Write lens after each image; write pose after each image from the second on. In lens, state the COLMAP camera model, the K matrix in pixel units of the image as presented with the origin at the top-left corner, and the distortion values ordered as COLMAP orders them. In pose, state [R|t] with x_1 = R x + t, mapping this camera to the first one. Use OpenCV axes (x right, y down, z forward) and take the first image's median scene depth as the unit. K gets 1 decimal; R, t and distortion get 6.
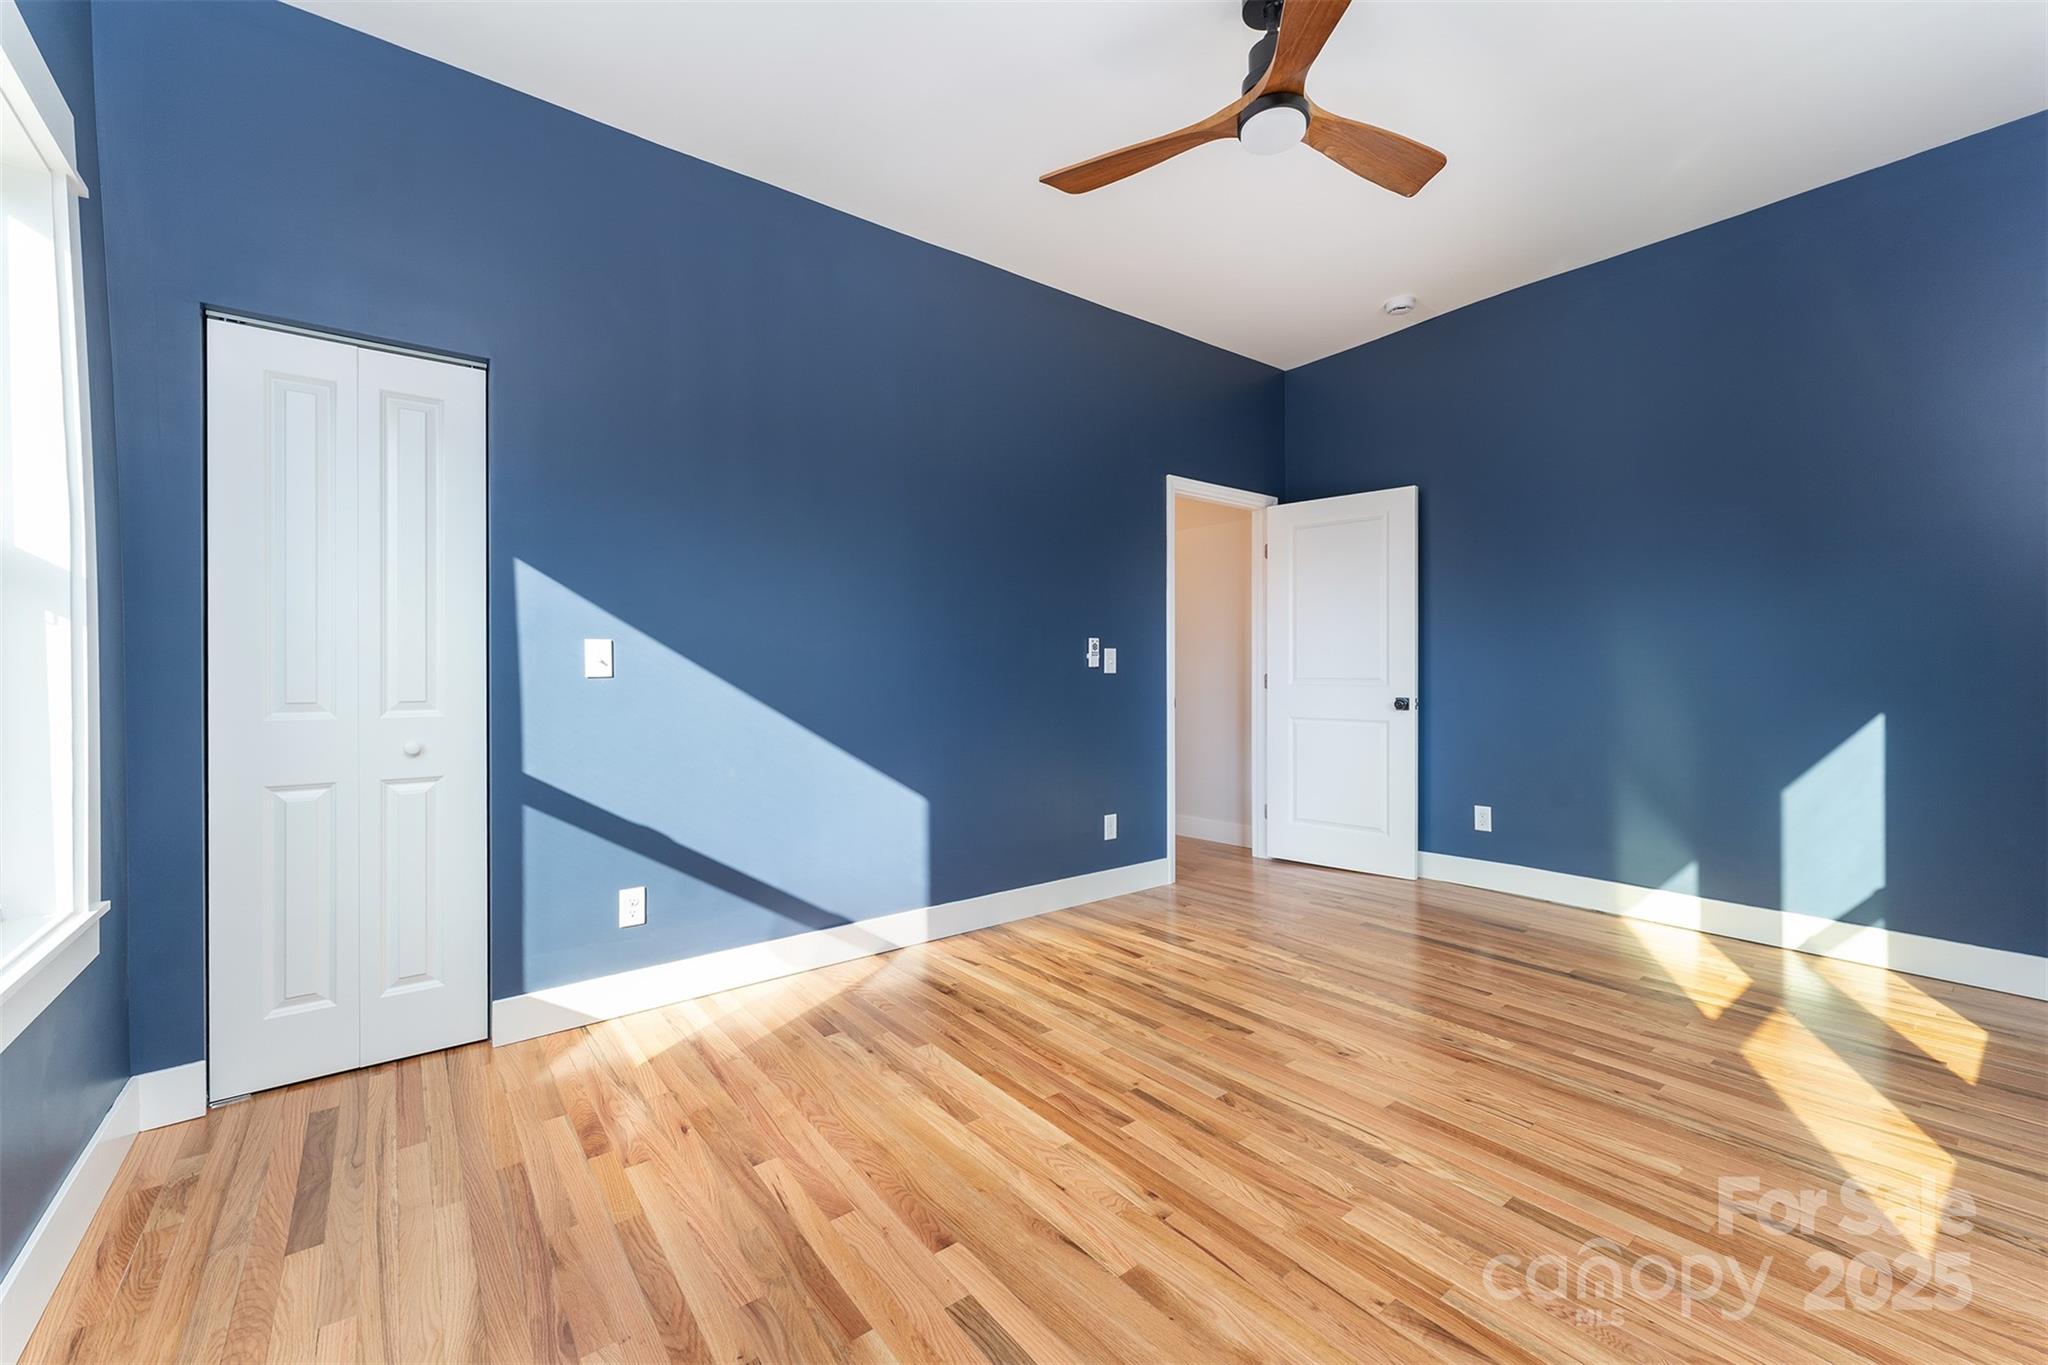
lens RADIAL K [[814.1, 0, 1026.0], [0, 814.1, 678.3], [0, 0, 1]] dist [-0.000062, -0.000186]
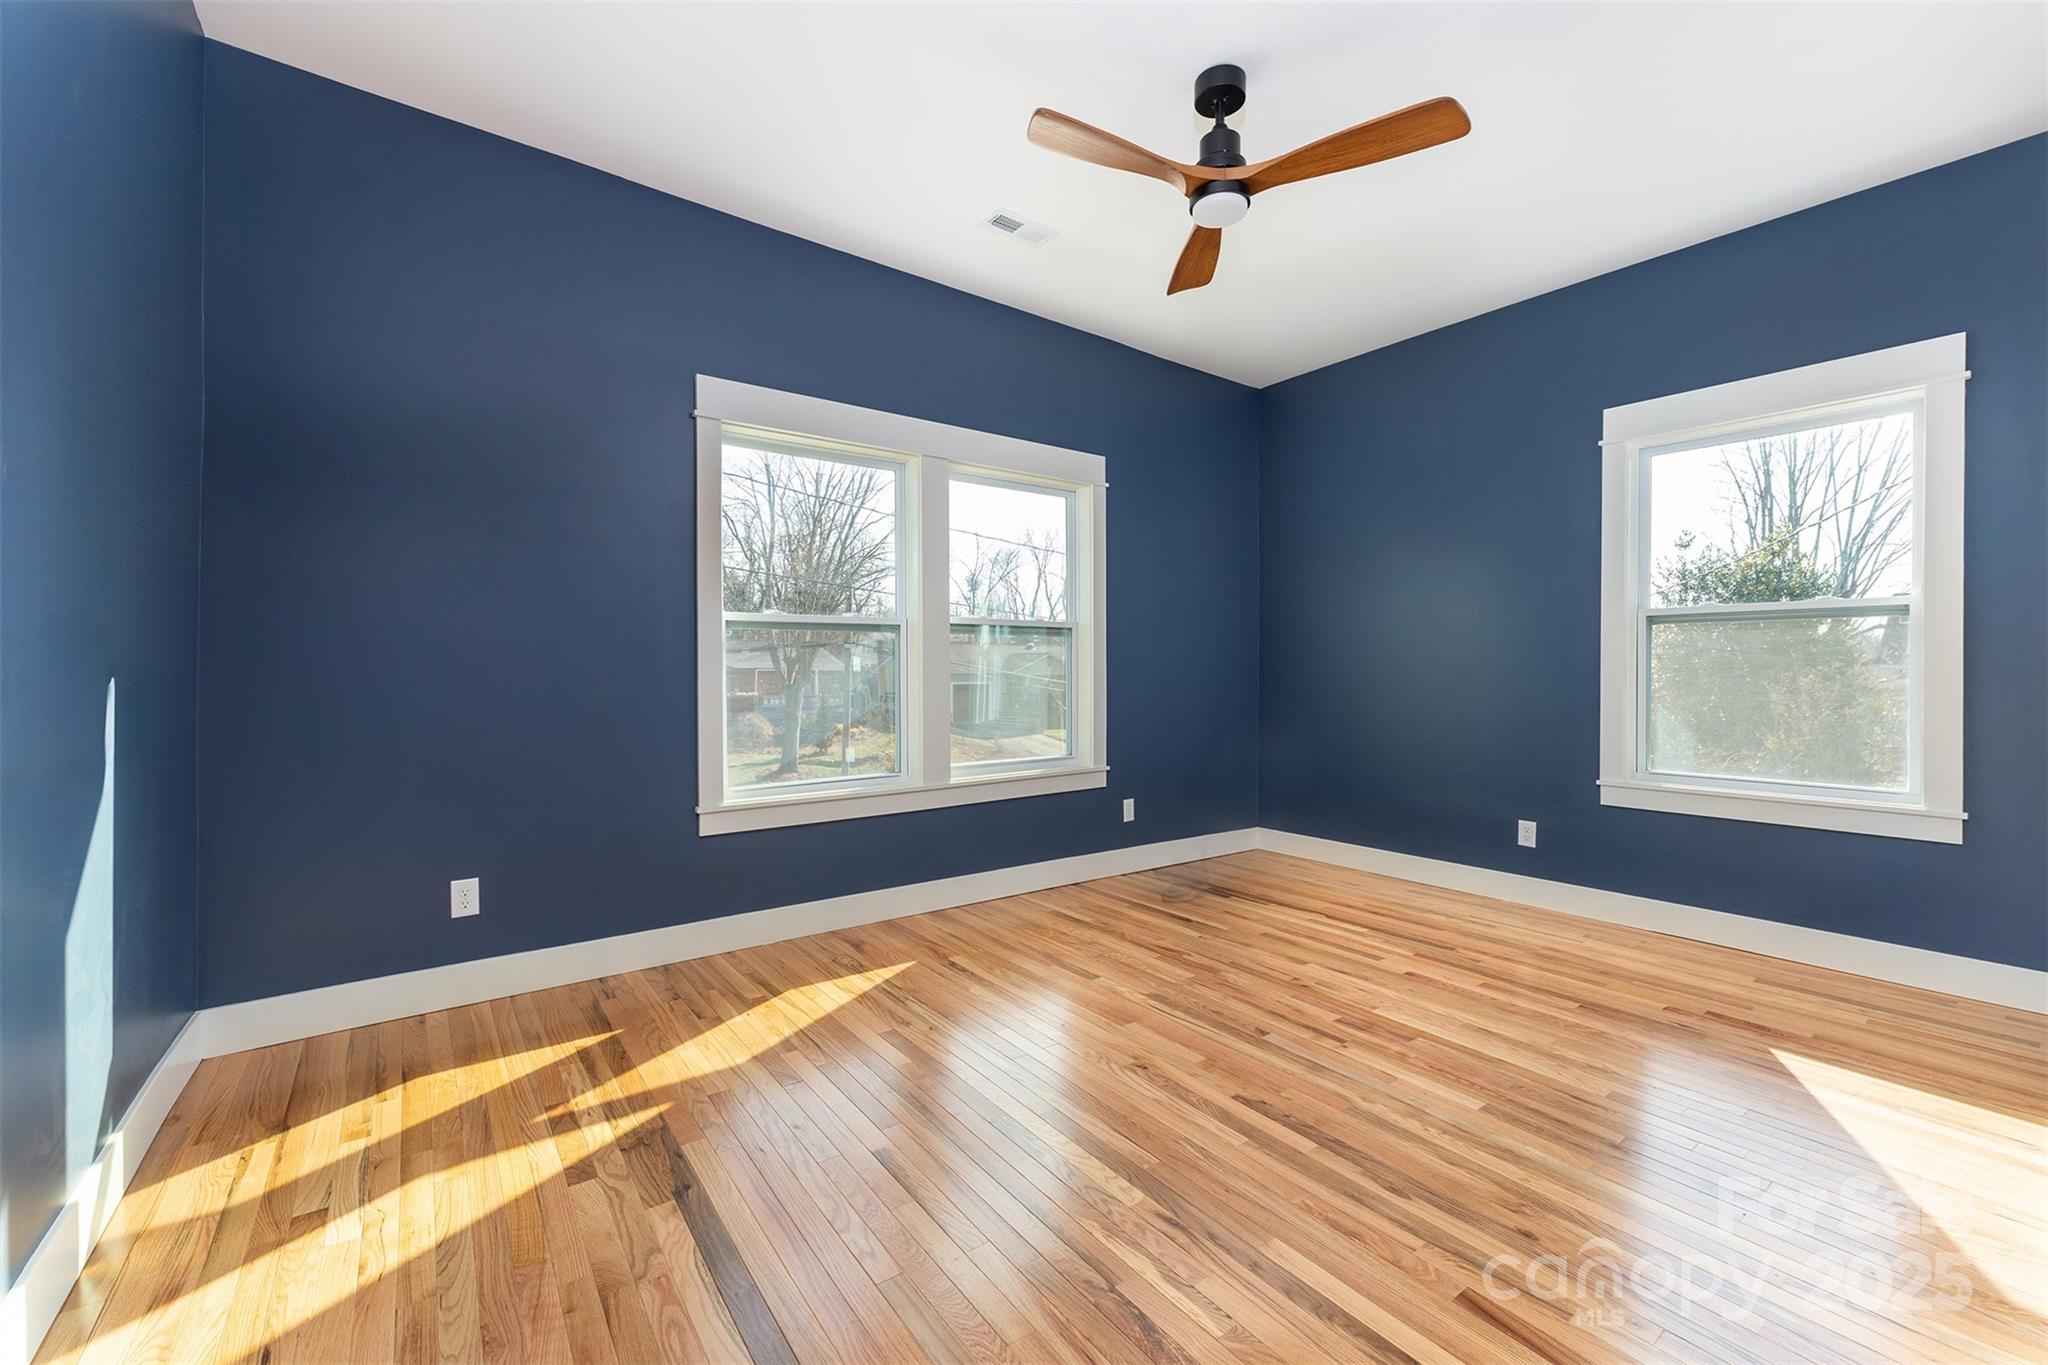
lens RADIAL K [[814.1, 0, 1021.8], [0, 814.1, 673.7], [0, 0, 1]] dist [-0.000062, -0.000186]
pose [[-0.999609, 0.006559, 0.027169, 0.532533], [0.006890, 0.999903, 0.012100, -0.025572], [-0.027087, 0.012283, -0.999558, 2.079417]]
